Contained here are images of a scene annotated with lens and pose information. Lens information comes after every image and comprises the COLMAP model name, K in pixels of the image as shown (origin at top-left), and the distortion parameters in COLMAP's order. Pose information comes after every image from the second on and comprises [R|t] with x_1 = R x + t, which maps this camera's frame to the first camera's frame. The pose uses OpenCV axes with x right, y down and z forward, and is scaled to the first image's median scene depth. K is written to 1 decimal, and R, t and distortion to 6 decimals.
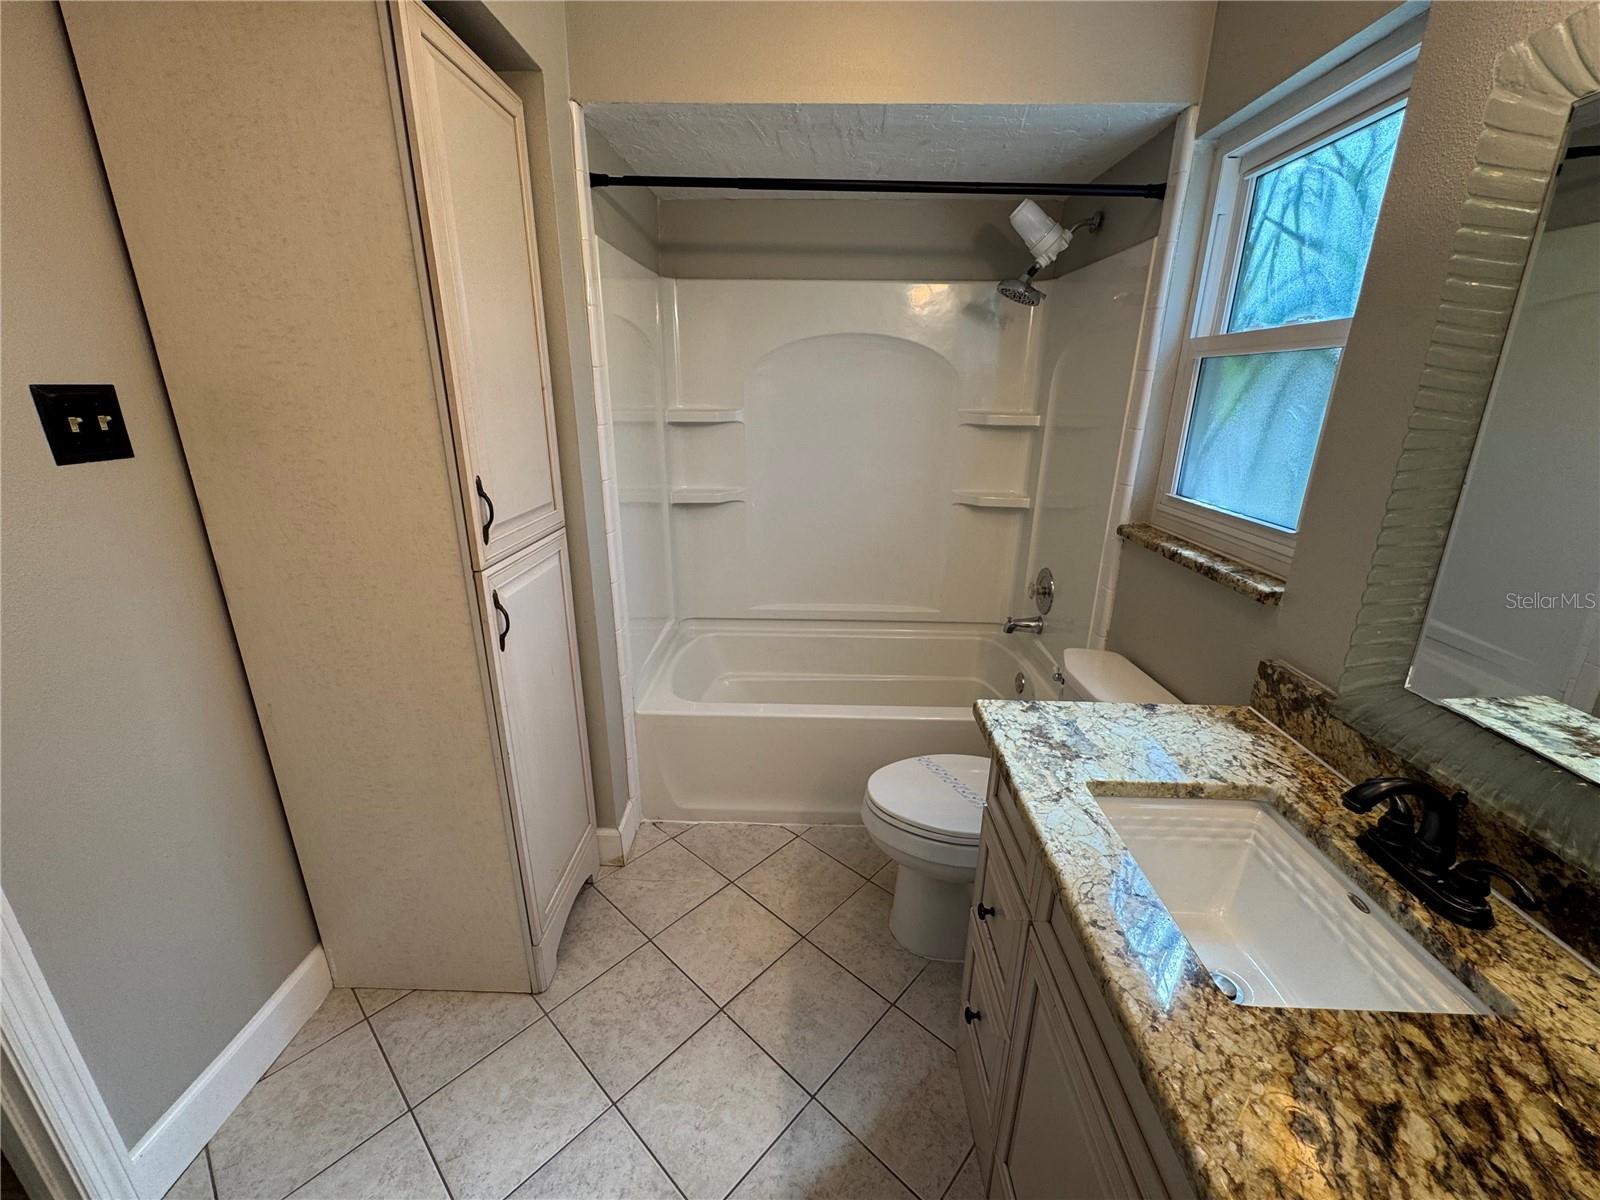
lens RADIAL K [[638.5, 0, 800.7], [0, 638.5, 599.9], [0, 0, 1]] dist [-0.012405, 0.000257]
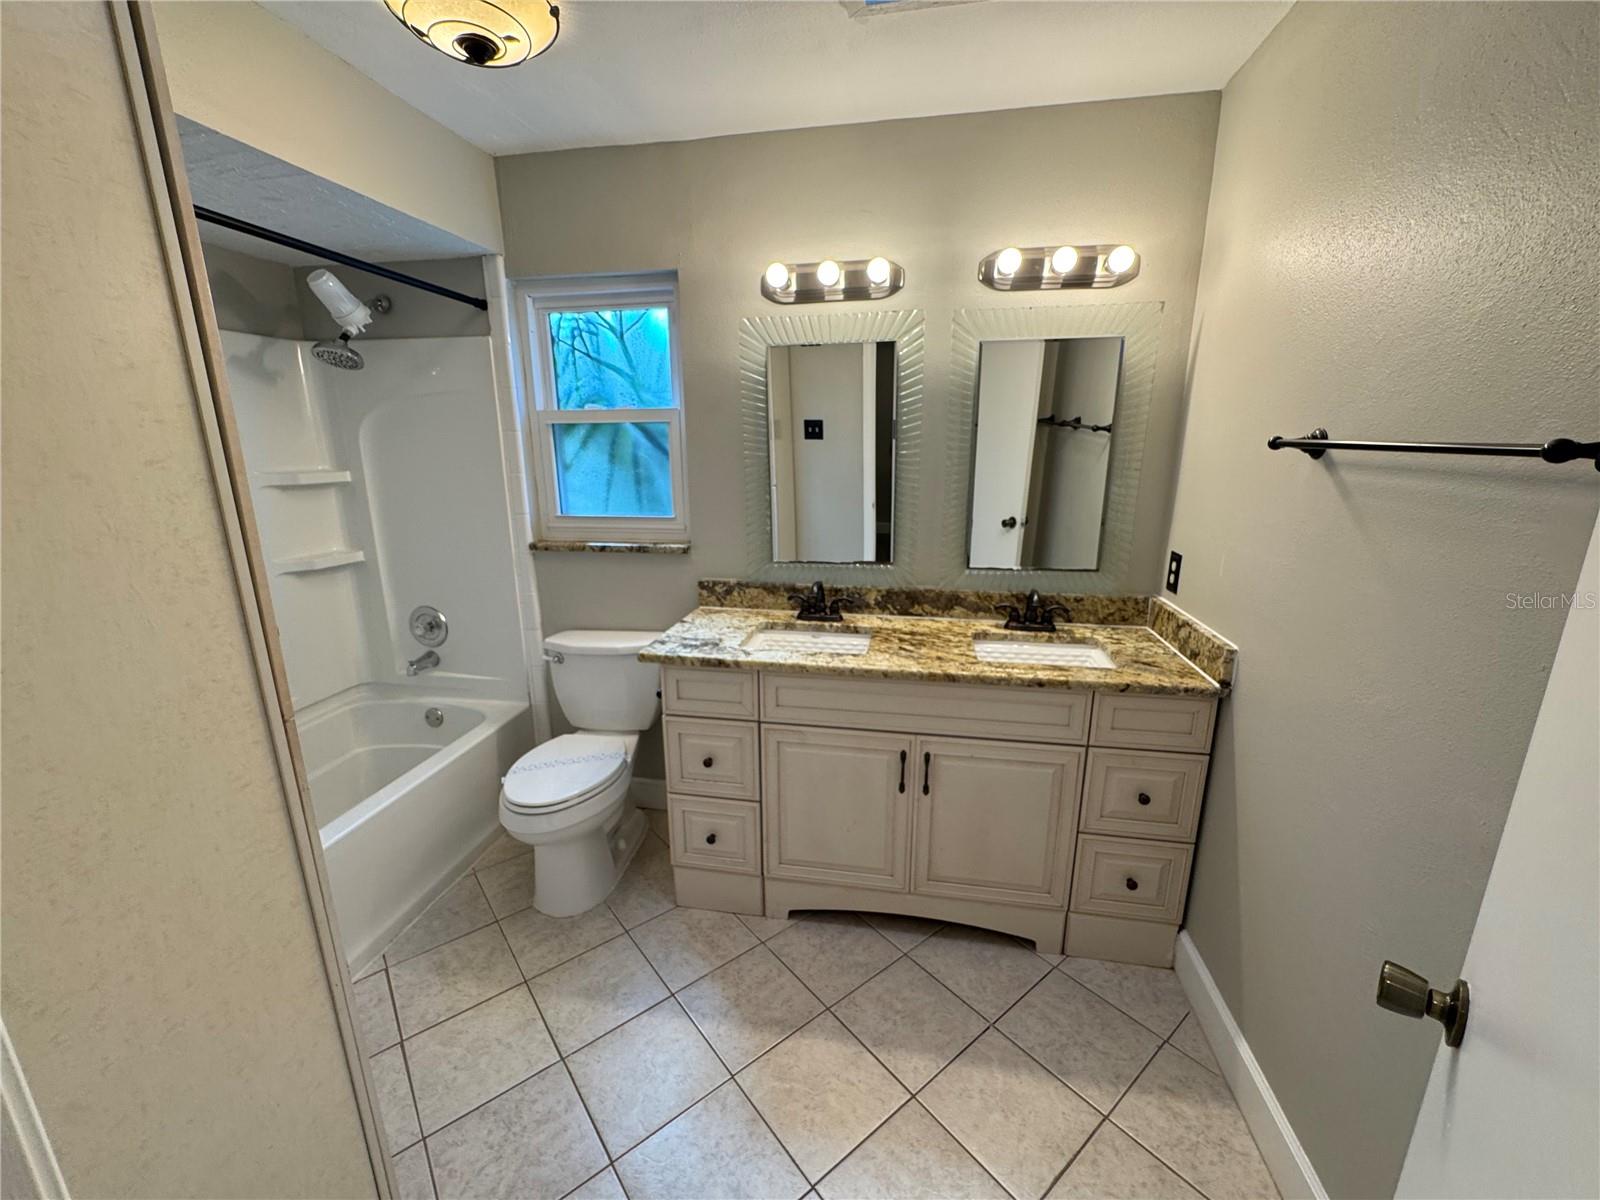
lens RADIAL K [[638.5, 0, 801.4], [0, 638.5, 600.3], [0, 0, 1]] dist [-0.012405, 0.000257]
pose [[0.148270, -0.251047, 0.956552, -0.934700], [0.317560, 0.928106, 0.194358, -0.109259], [-0.936574, 0.274945, 0.217333, 0.259661]]
